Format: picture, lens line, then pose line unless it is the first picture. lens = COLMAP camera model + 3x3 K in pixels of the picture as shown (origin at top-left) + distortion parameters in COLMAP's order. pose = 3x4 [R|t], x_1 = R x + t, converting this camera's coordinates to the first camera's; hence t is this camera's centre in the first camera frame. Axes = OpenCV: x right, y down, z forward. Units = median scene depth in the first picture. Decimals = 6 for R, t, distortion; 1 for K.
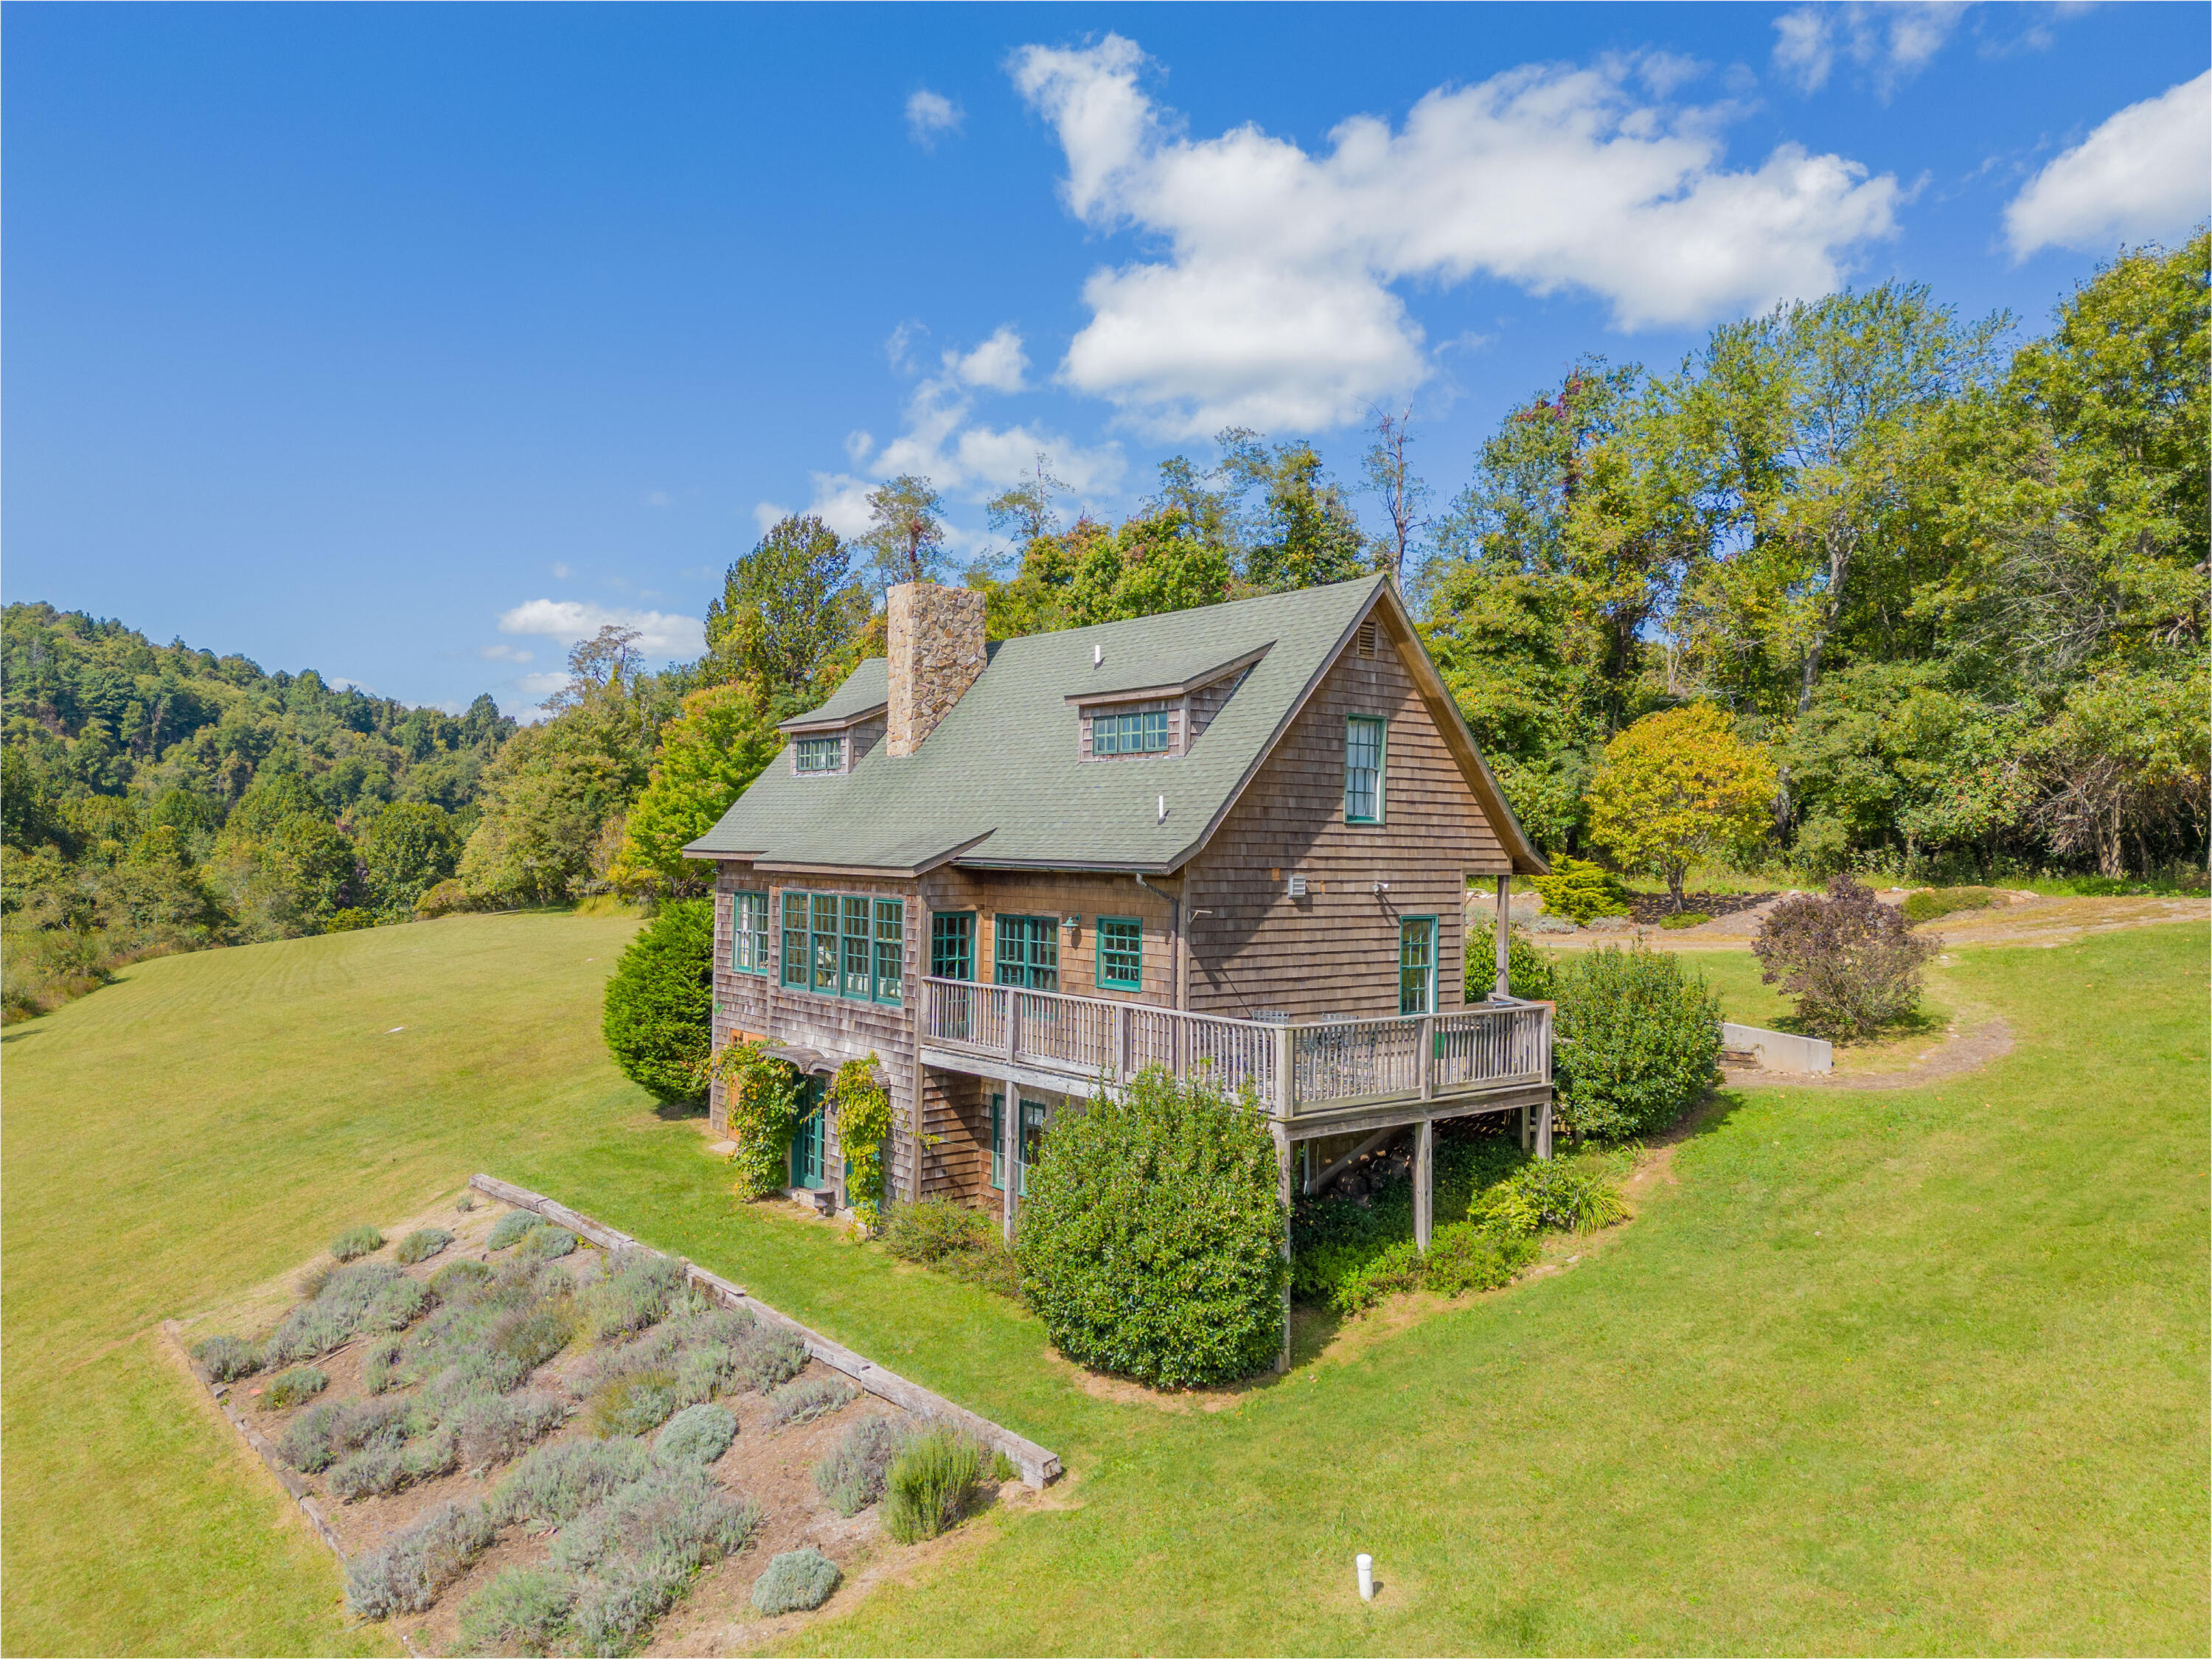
lens RADIAL K [[1546.7, 0, 1106.0], [0, 1546.7, 829.5], [0, 0, 1]] dist [0.026743, -0.003617]
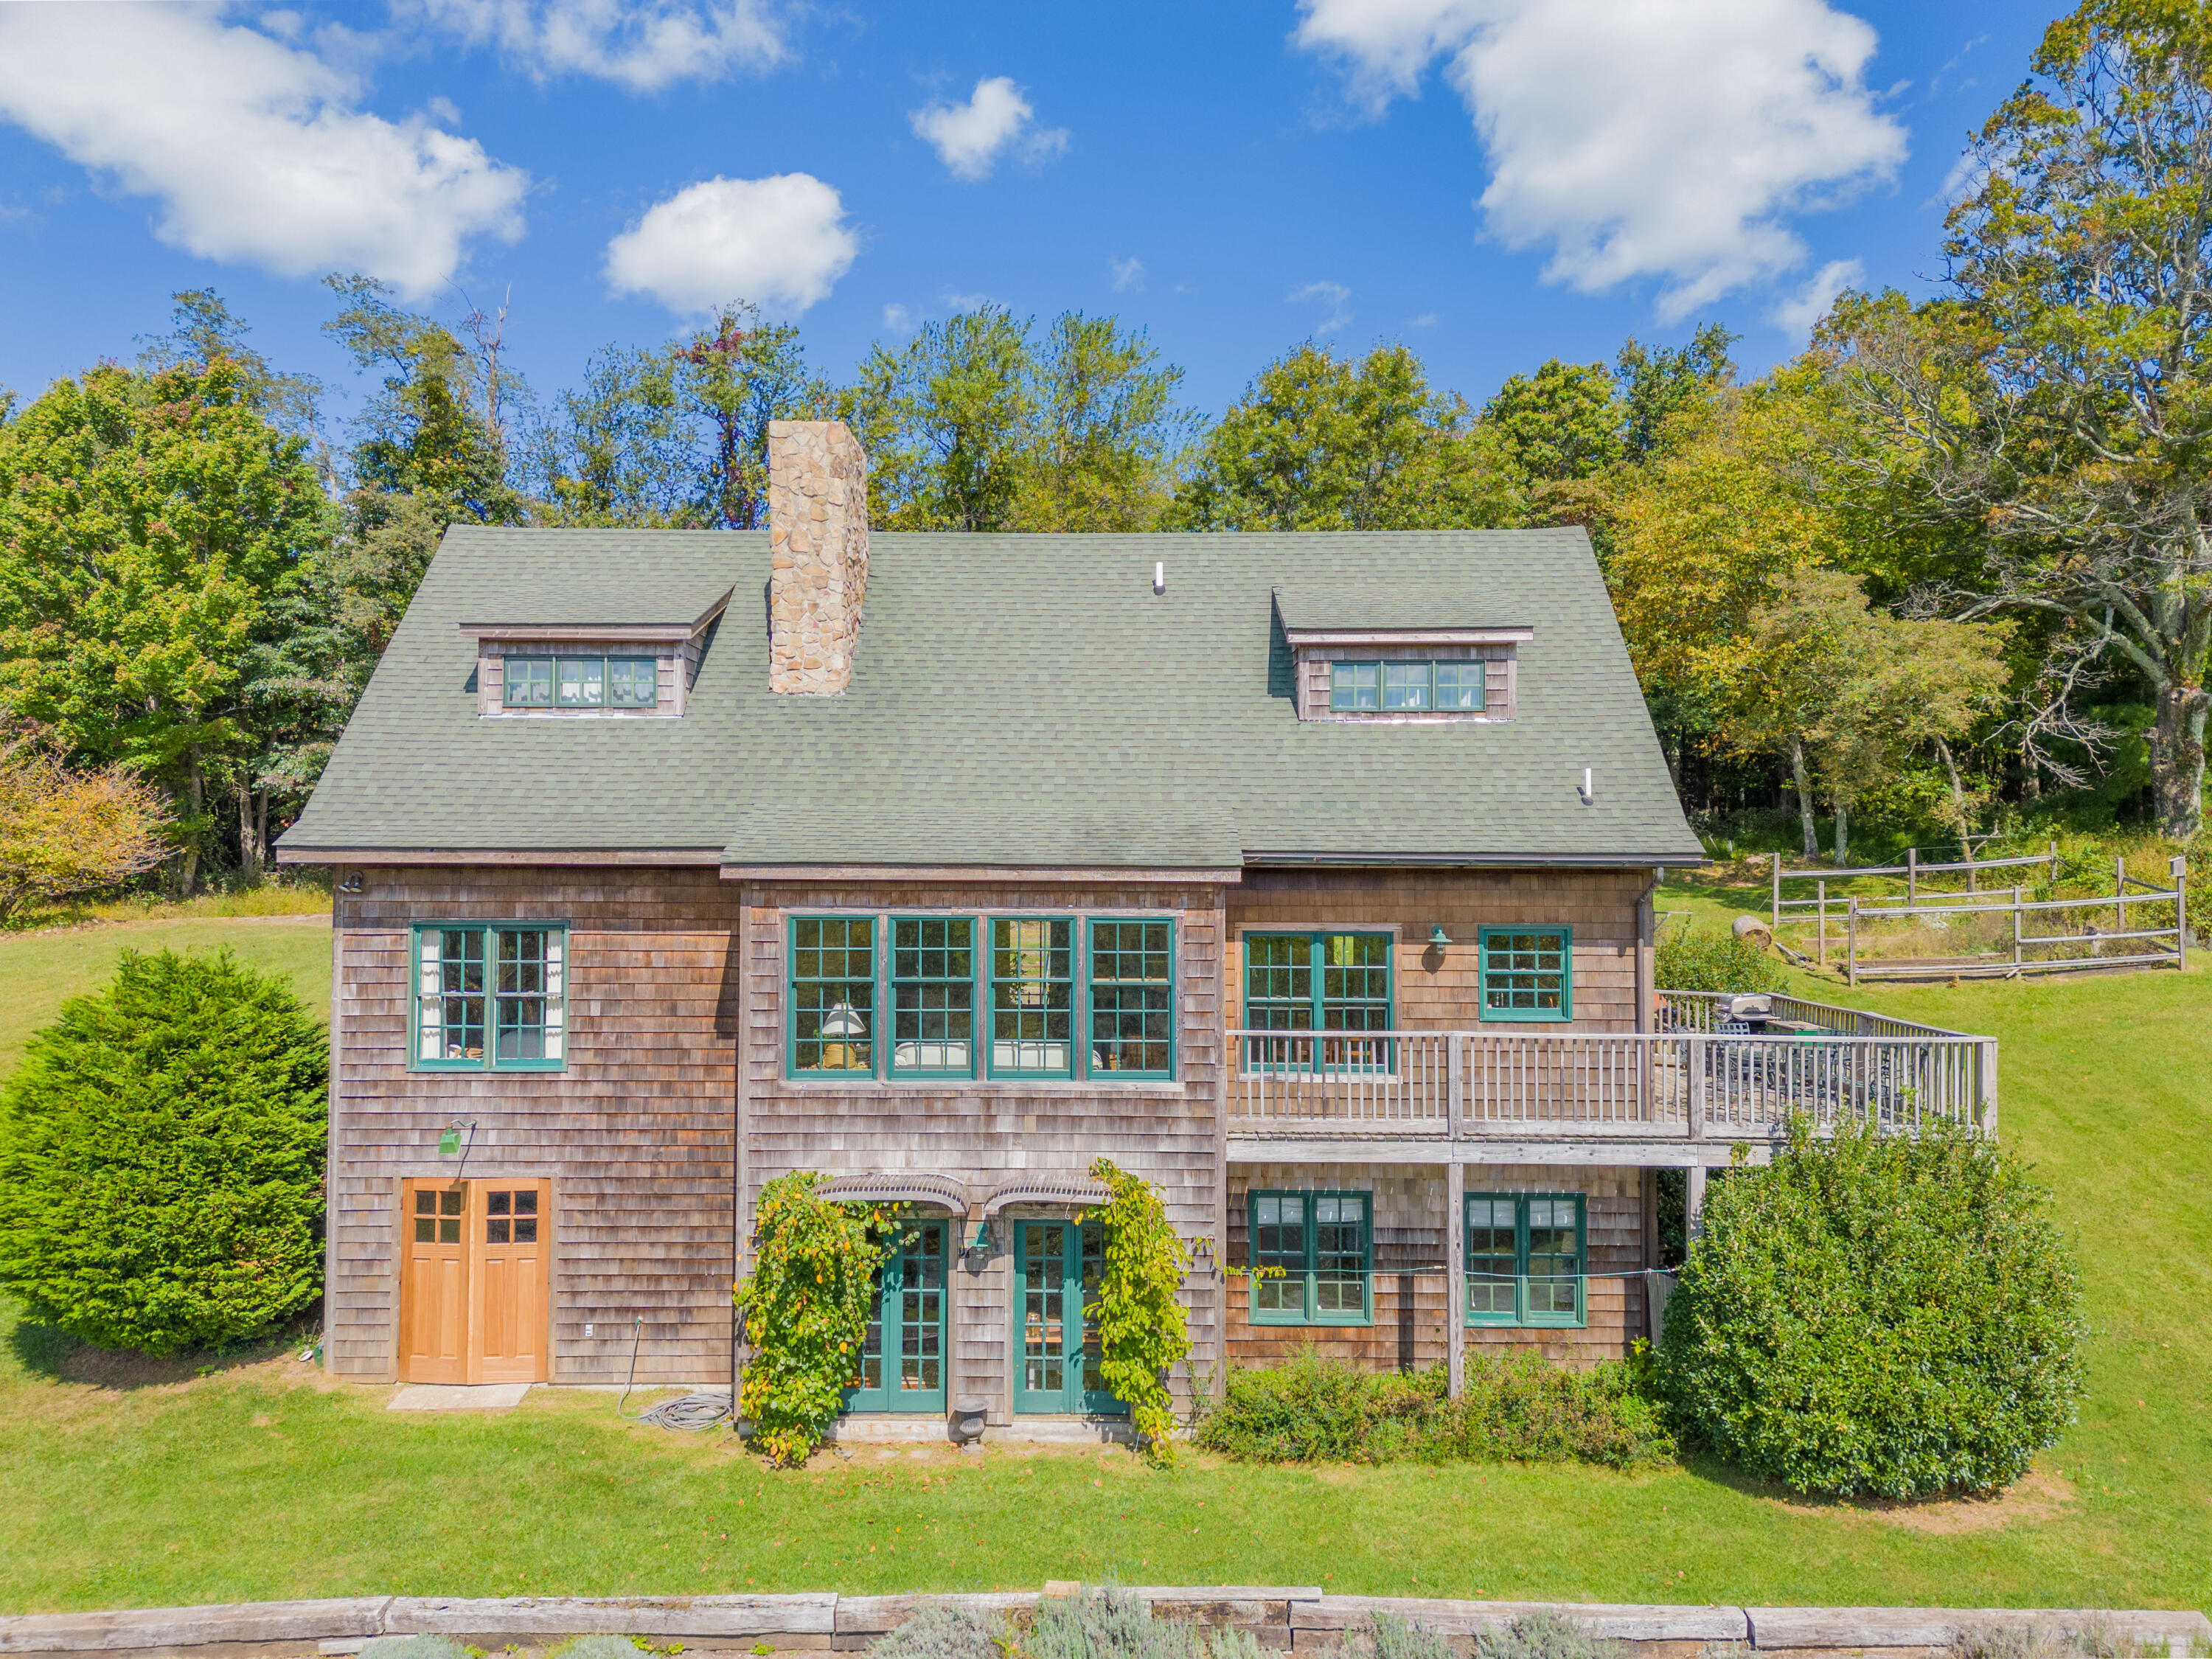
lens RADIAL K [[1571.8, 0, 1106.0], [0, 1571.8, 829.5], [0, 0, 1]] dist [0.028035, -0.020178]
pose [[0.642006, -0.002413, 0.766696, -0.604612], [-0.005037, 0.999960, 0.007365, 0.003242], [-0.766683, -0.008590, 0.641968, 0.549664]]
